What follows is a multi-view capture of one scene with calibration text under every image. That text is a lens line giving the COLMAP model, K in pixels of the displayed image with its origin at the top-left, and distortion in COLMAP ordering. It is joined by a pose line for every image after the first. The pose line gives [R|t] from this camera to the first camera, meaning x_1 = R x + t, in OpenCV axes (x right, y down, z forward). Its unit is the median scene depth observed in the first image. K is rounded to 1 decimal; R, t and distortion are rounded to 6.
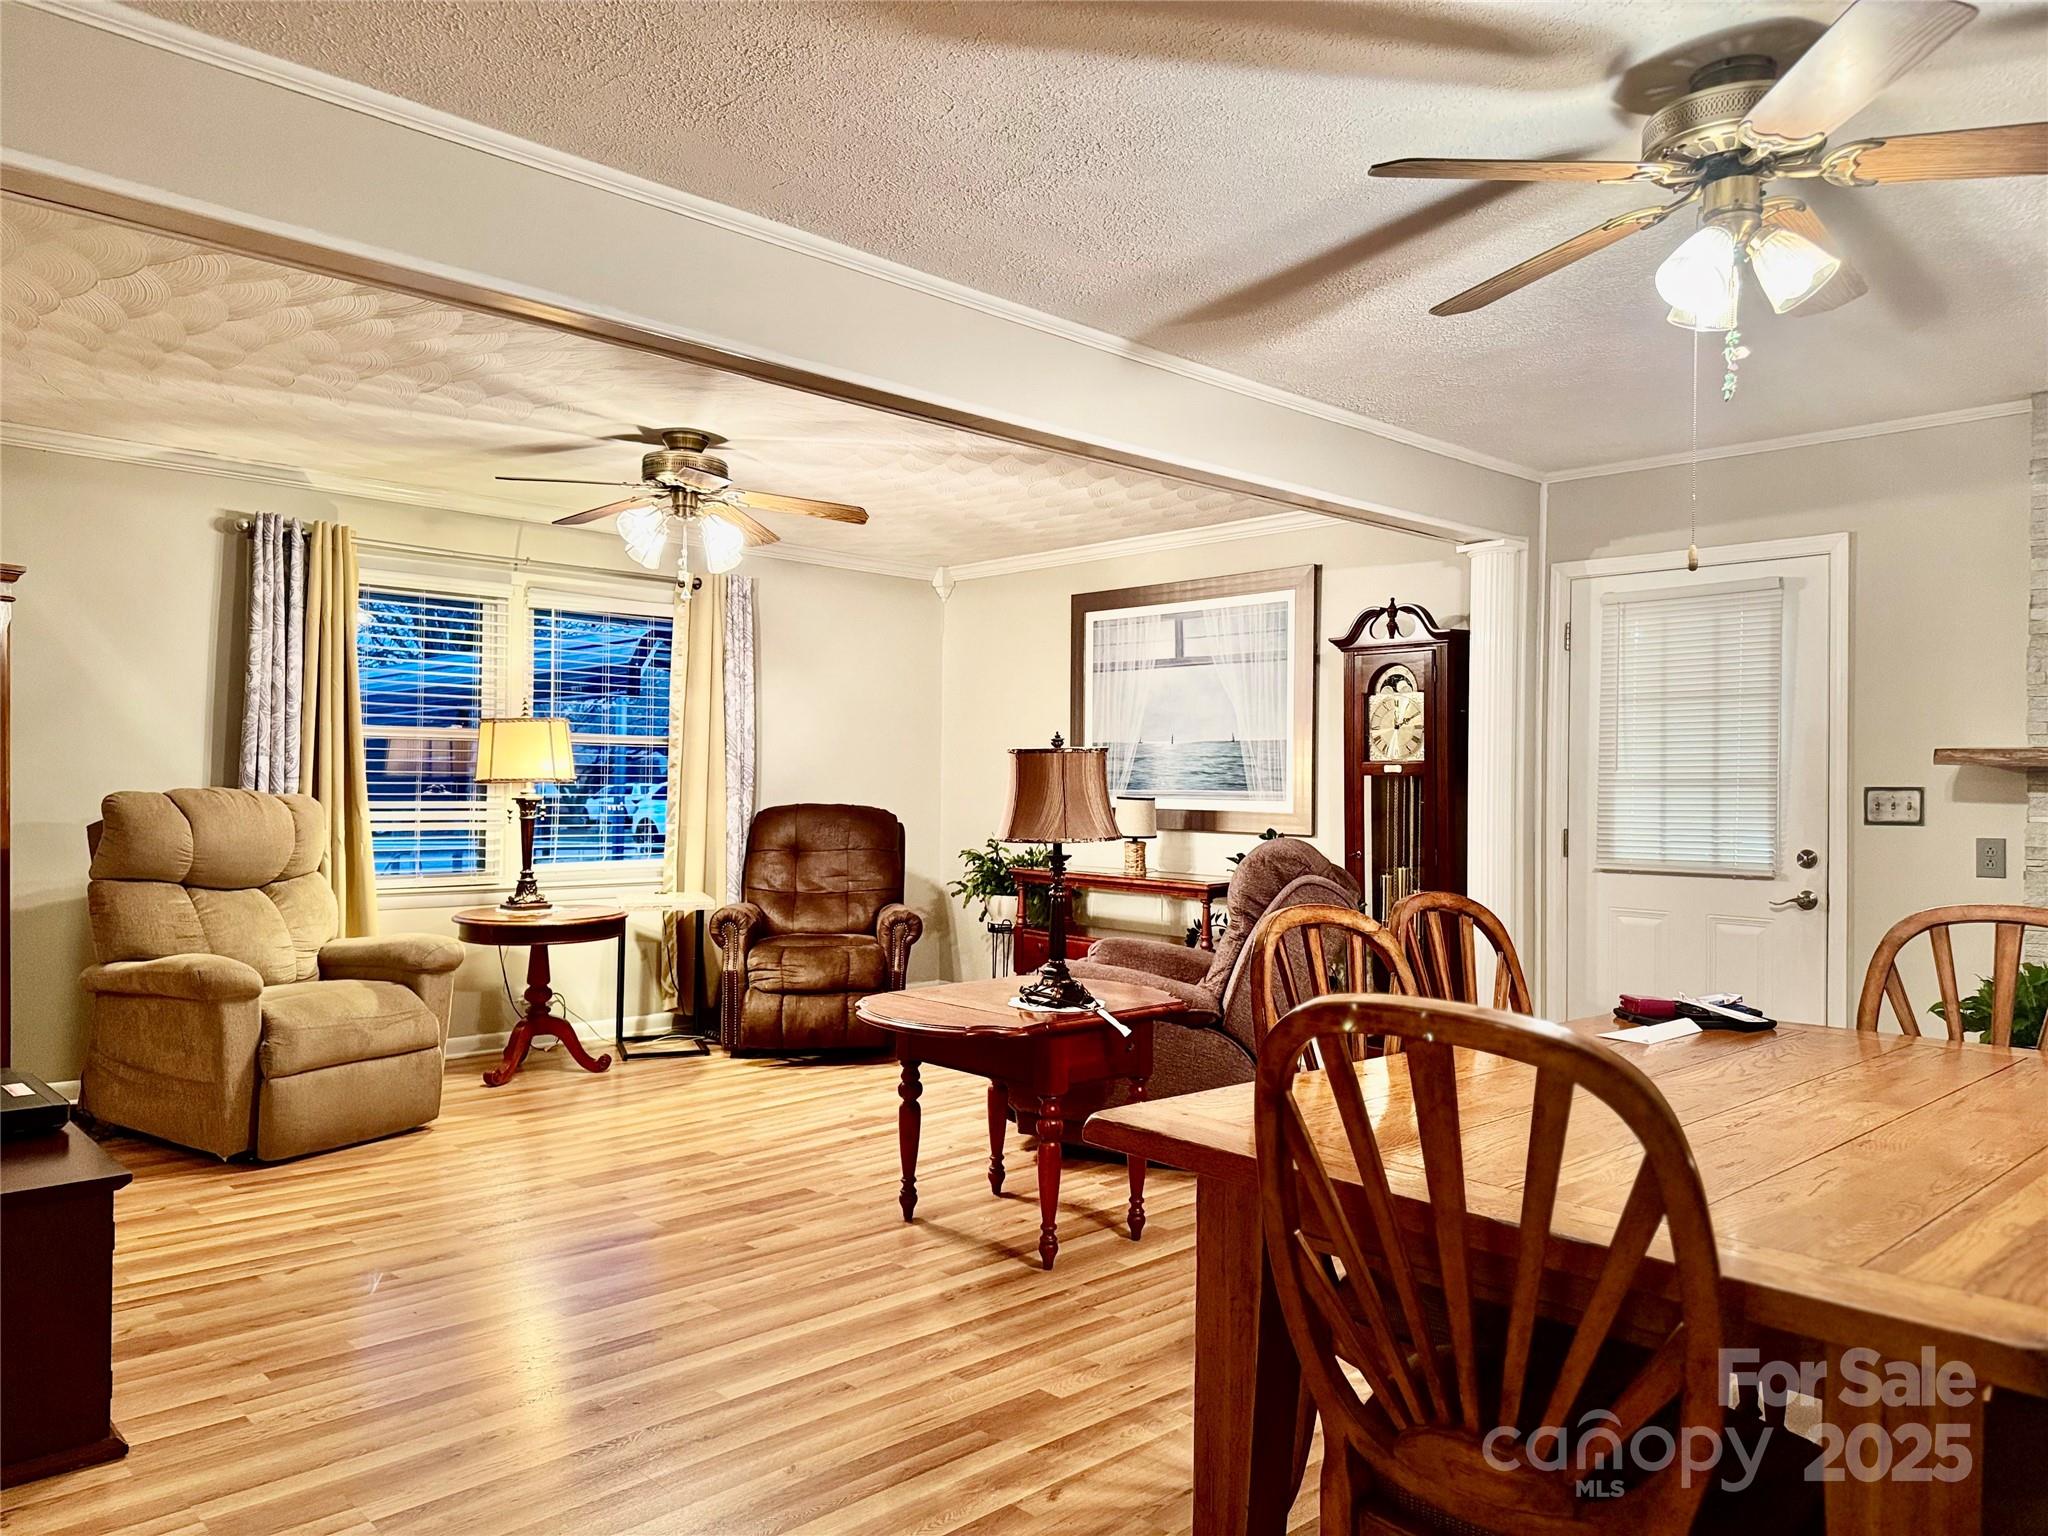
lens RADIAL K [[1428.4, 0, 1029.4], [0, 1428.4, 770.7], [0, 0, 1]] dist [0.081782, -0.097519]
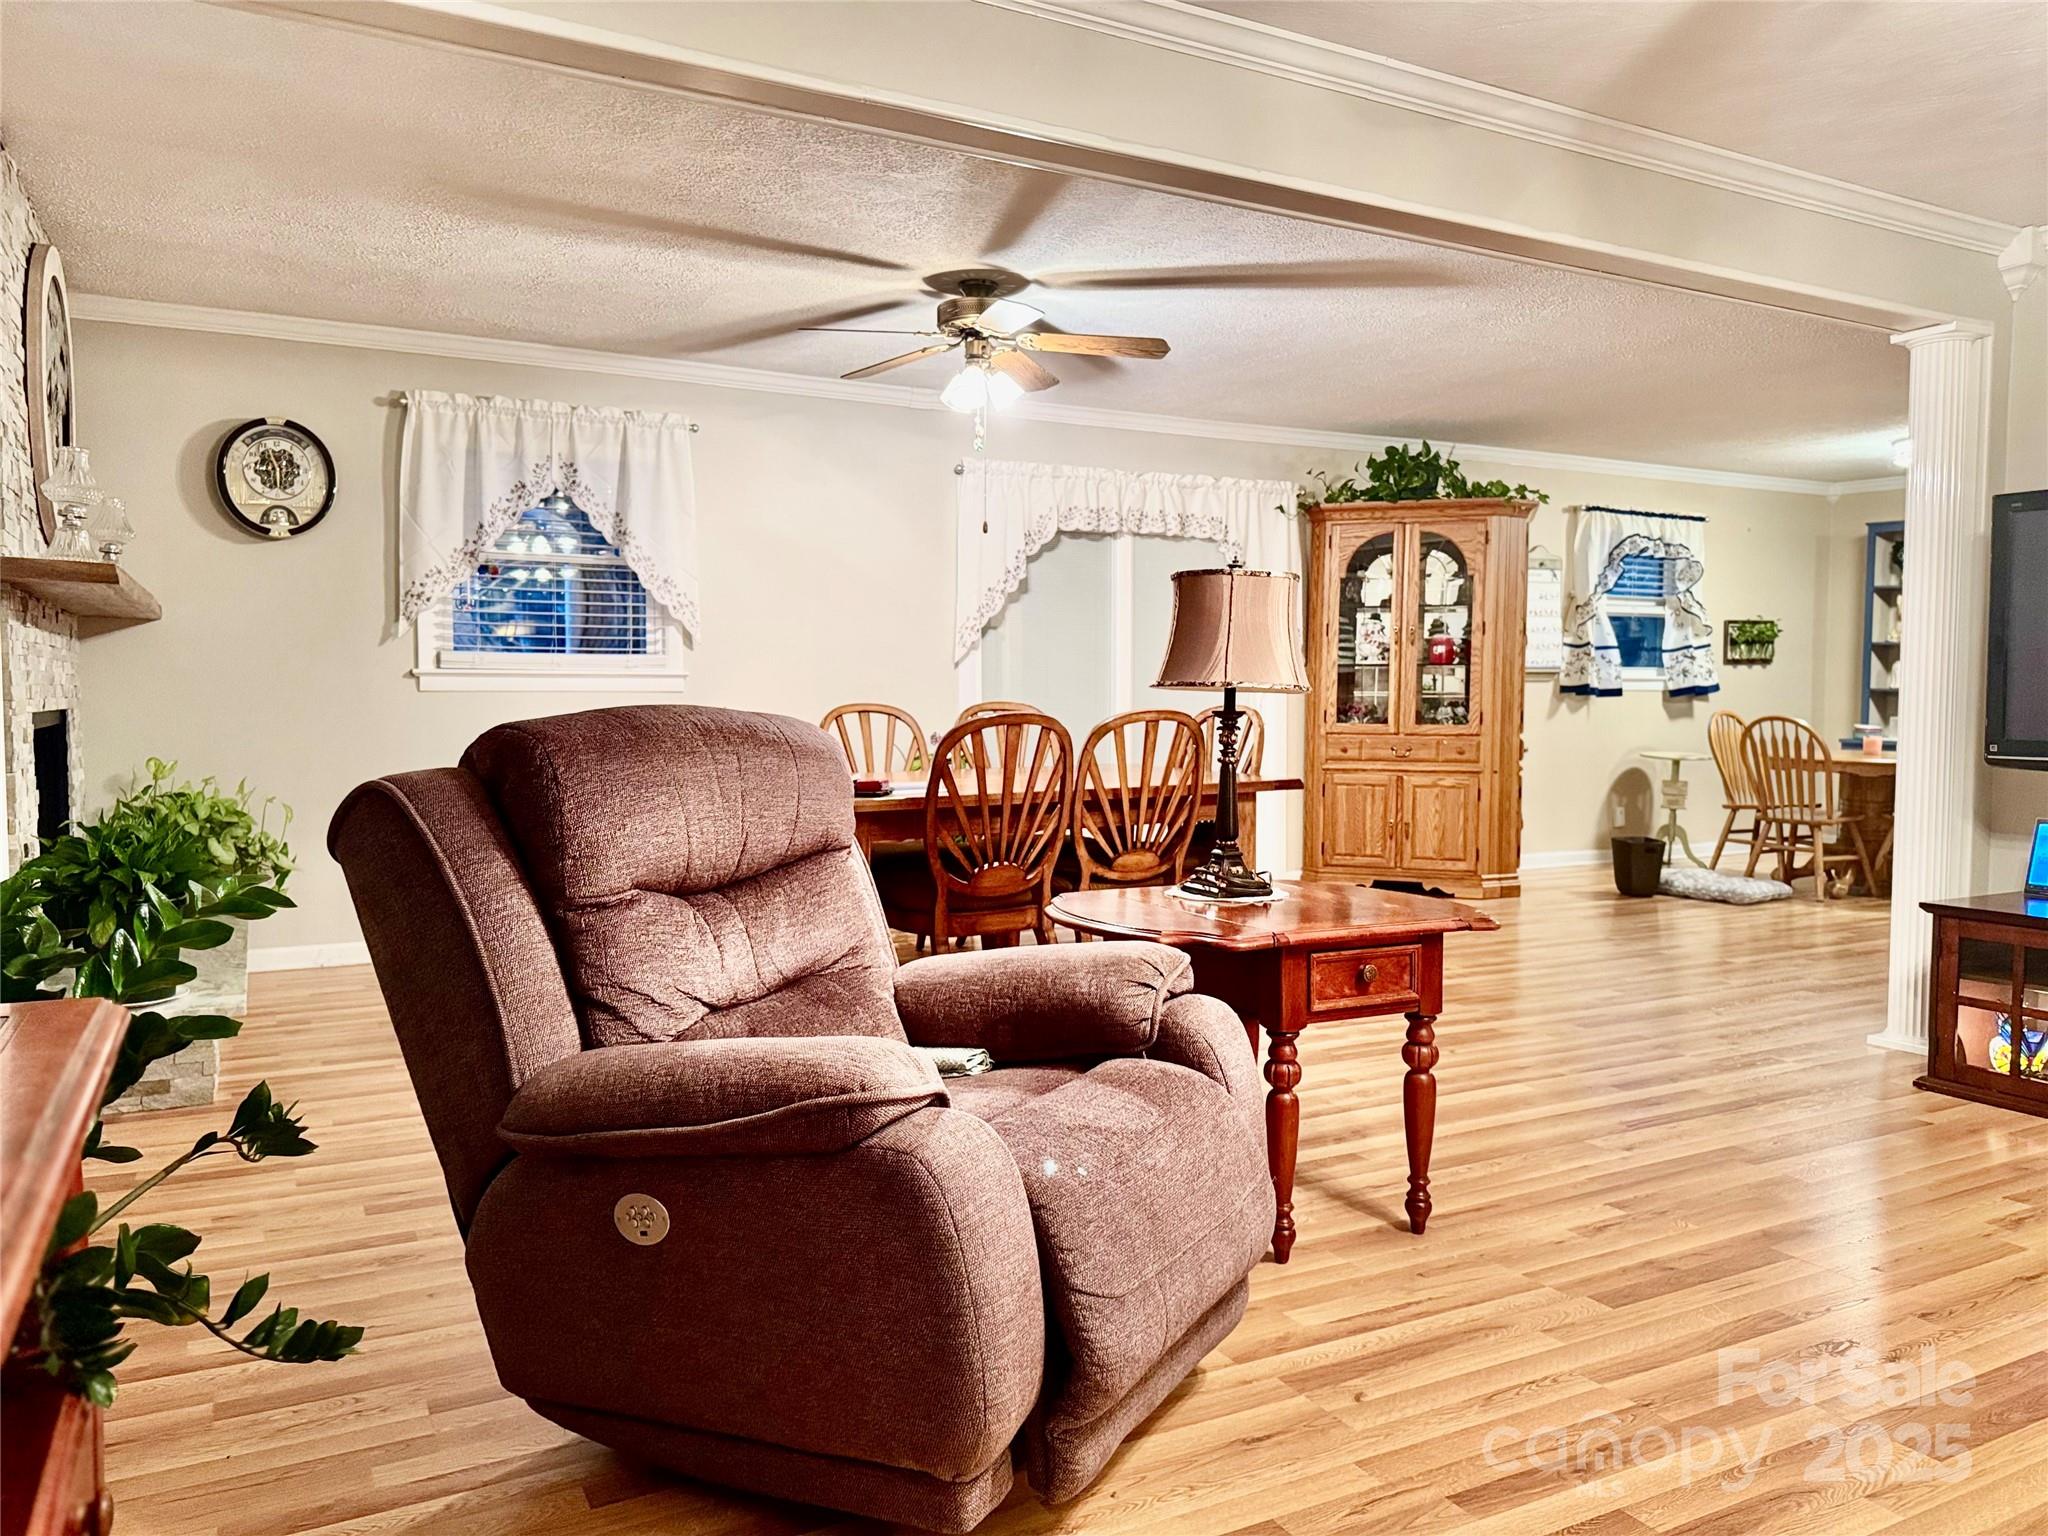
lens RADIAL K [[1428.4, 0, 1006.7], [0, 1428.4, 772.2], [0, 0, 1]] dist [0.081782, -0.097519]
pose [[-0.957676, -0.034809, 0.285734, -0.073203], [-0.020000, 0.998309, 0.054584, 0.042051], [-0.287151, 0.046560, -0.956753, 1.478078]]
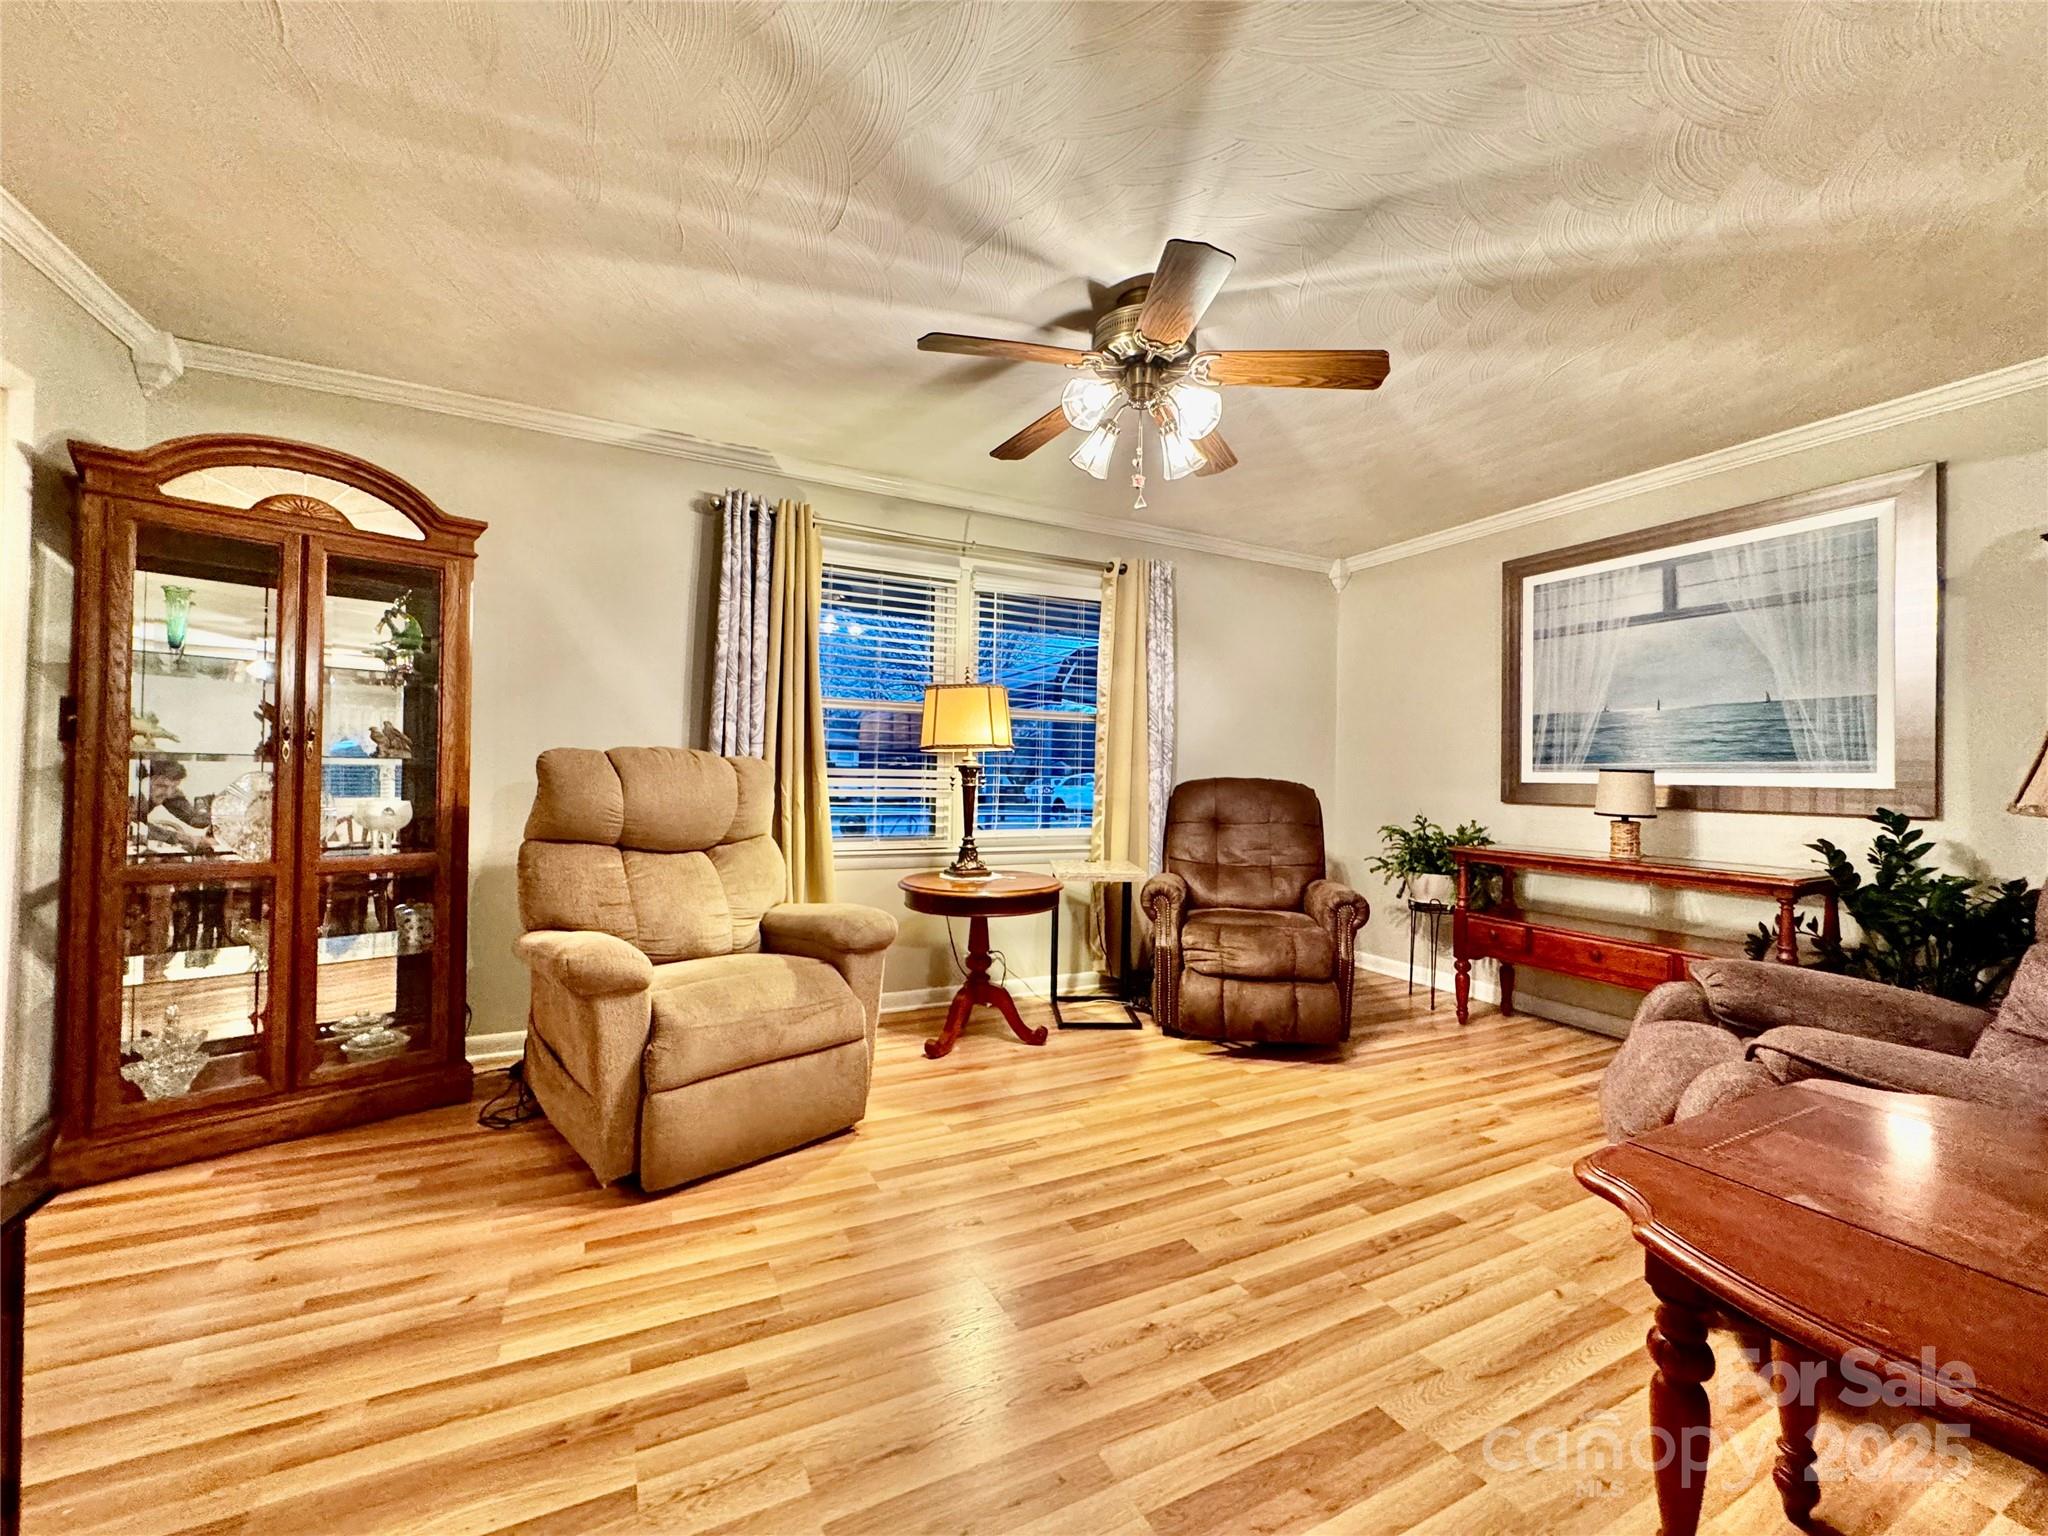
lens RADIAL K [[816.8, 0, 1015.2], [0, 816.8, 767.1], [0, 0, 1]] dist [-0.000839, -0.000154]
pose [[0.951685, 0.000236, -0.307074, -0.176645], [-0.002728, 0.999967, -0.007685, 0.030474], [0.307062, 0.008152, 0.951654, 0.581951]]
